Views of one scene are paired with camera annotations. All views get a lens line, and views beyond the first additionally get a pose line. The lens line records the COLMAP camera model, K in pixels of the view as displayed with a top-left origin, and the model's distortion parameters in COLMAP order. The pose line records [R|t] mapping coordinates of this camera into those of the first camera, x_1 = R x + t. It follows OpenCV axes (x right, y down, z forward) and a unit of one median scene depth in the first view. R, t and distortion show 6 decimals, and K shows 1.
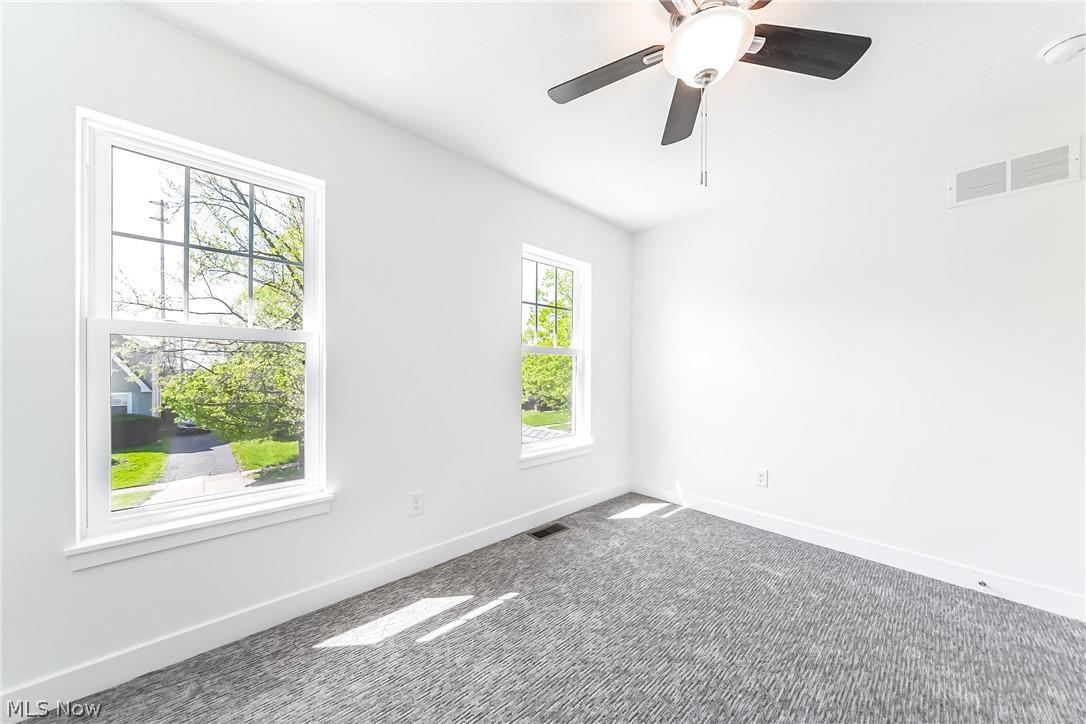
lens RADIAL K [[376.0, 0, 539.5], [0, 376.0, 372.8], [0, 0, 1]] dist [0.000091, -0.000217]
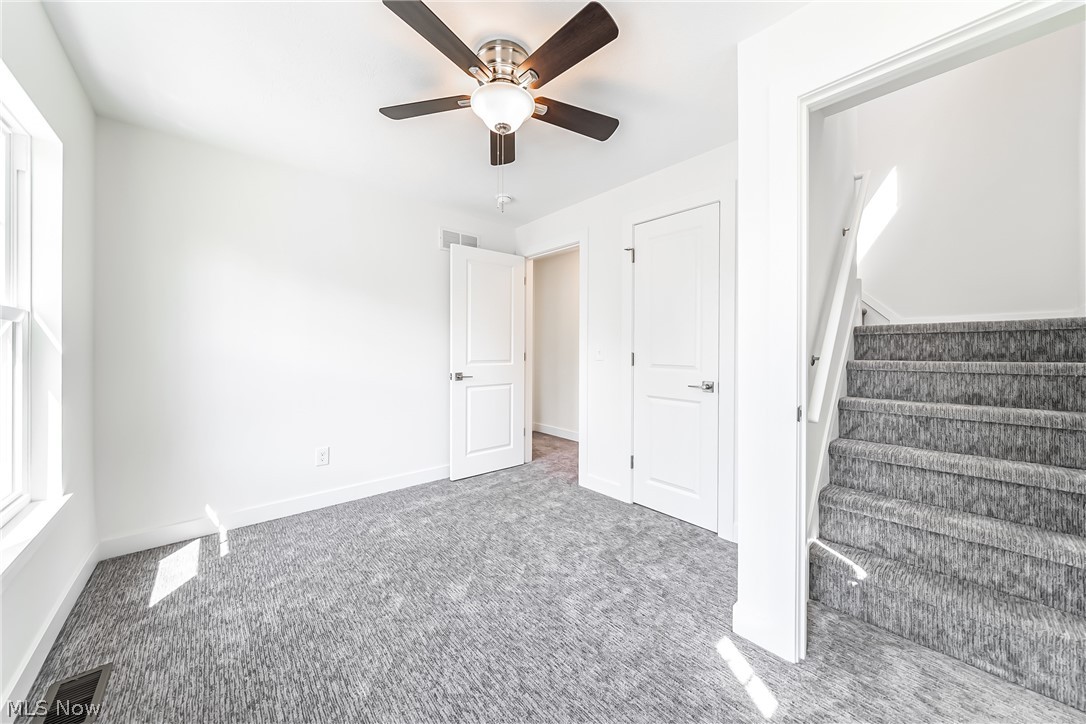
lens RADIAL K [[376.0, 0, 537.1], [0, 376.0, 351.2], [0, 0, 1]] dist [0.000091, -0.000217]
pose [[0.021374, -0.011711, 0.999703, -0.380557], [0.002042, 0.999930, 0.011670, -0.015769], [-0.999769, 0.001792, 0.021397, 0.376228]]
